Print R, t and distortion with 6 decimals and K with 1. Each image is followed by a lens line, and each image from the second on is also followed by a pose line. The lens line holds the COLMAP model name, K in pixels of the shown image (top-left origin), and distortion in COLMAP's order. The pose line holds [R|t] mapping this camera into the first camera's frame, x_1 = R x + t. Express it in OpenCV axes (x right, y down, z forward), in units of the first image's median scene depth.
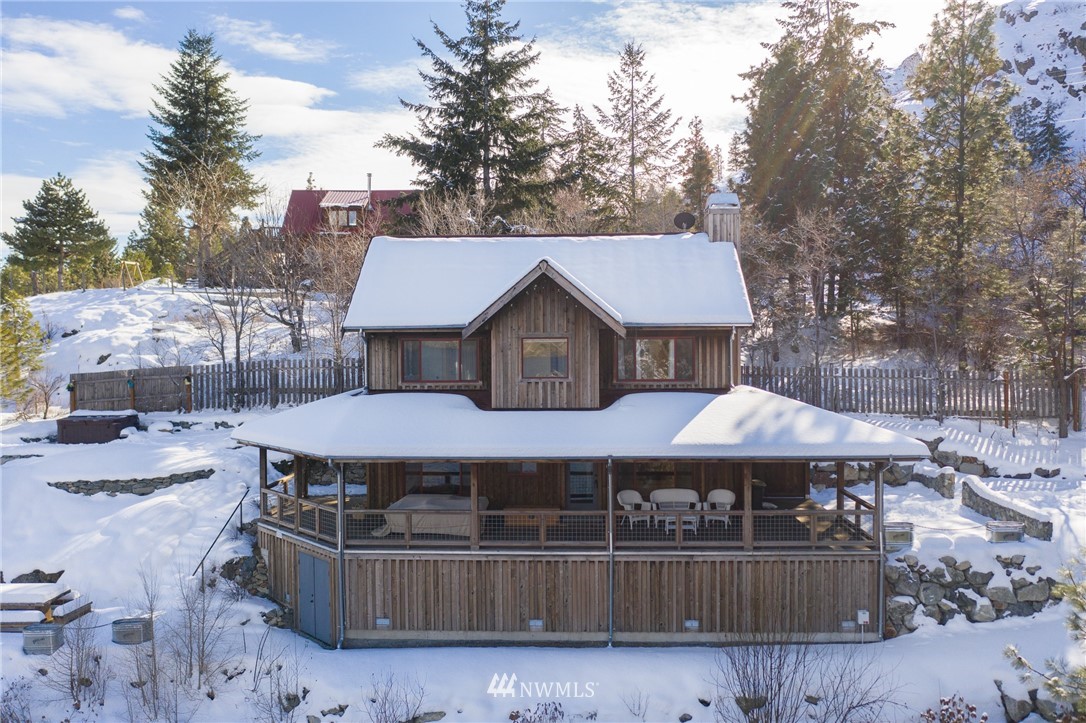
lens RADIAL K [[868.6, 0, 543.0], [0, 868.6, 361.5], [0, 0, 1]] dist [-0.029418, 0.002448]
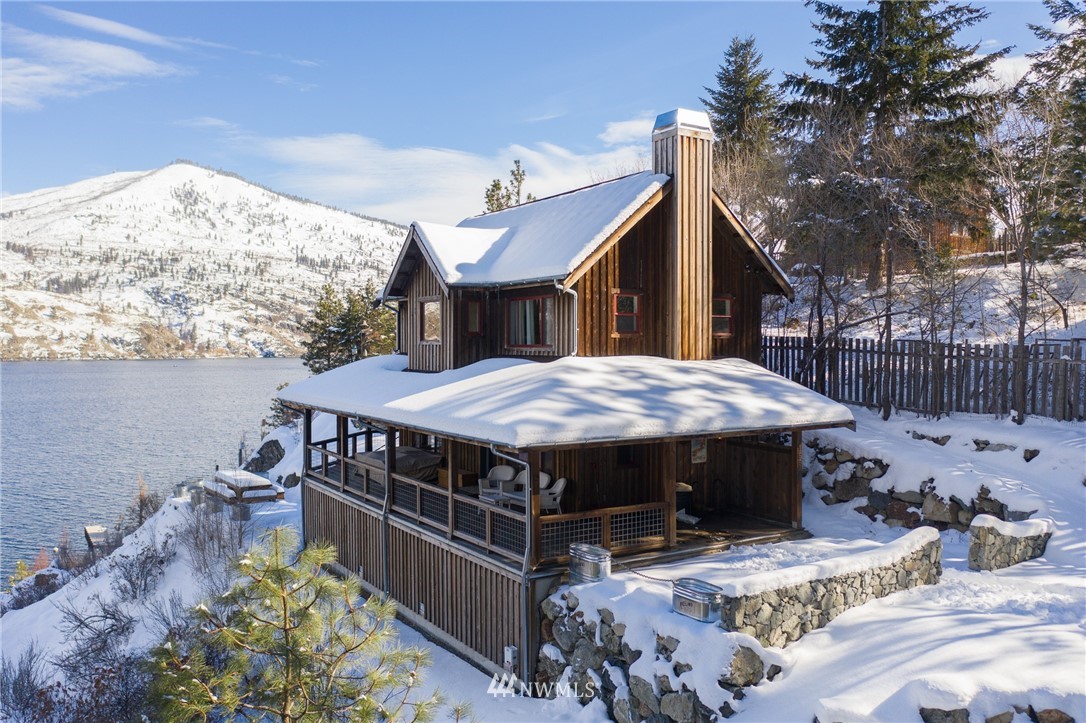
lens RADIAL K [[856.4, 0, 537.4], [0, 856.4, 362.3], [0, 0, 1]] dist [-0.039461, 0.050003]
pose [[0.569631, 0.022773, -0.821585, 0.895454], [-0.022425, 0.999675, 0.012162, 0.028923], [0.821594, 0.011497, 0.569957, 0.538591]]
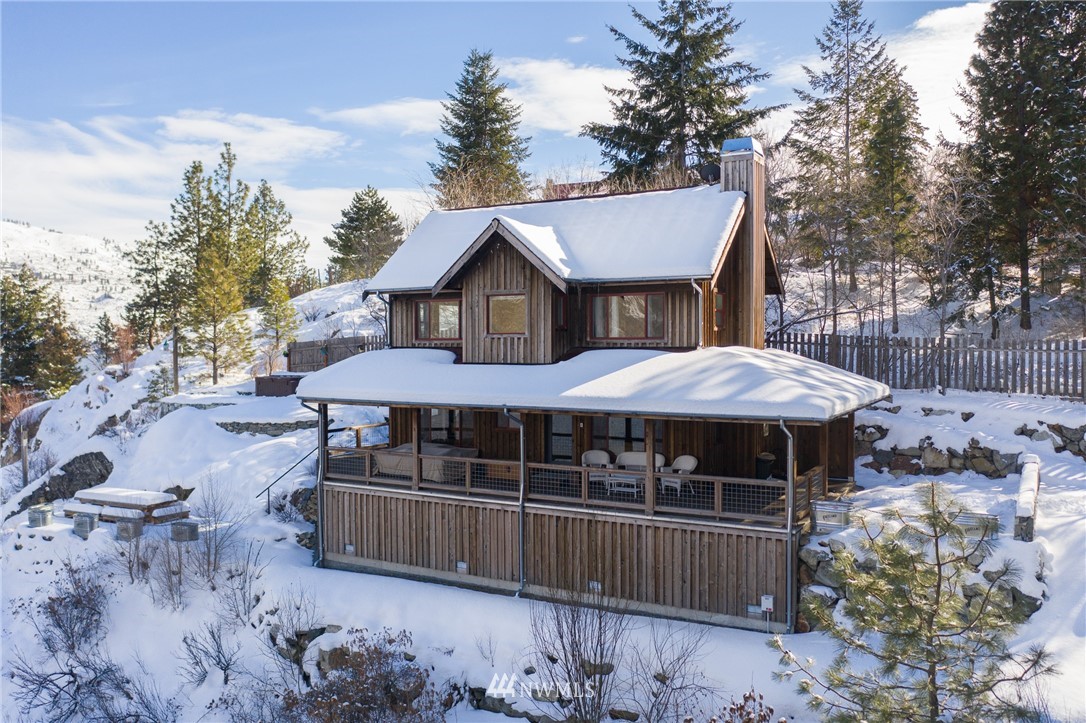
lens RADIAL K [[858.9, 0, 539.6], [0, 858.9, 363.9], [0, 0, 1]] dist [-0.023165, 0.001386]
pose [[0.889433, 0.015496, -0.456803, 0.505555], [-0.013882, 0.999880, 0.006888, 0.047348], [0.456855, 0.000215, 0.889541, 0.114793]]
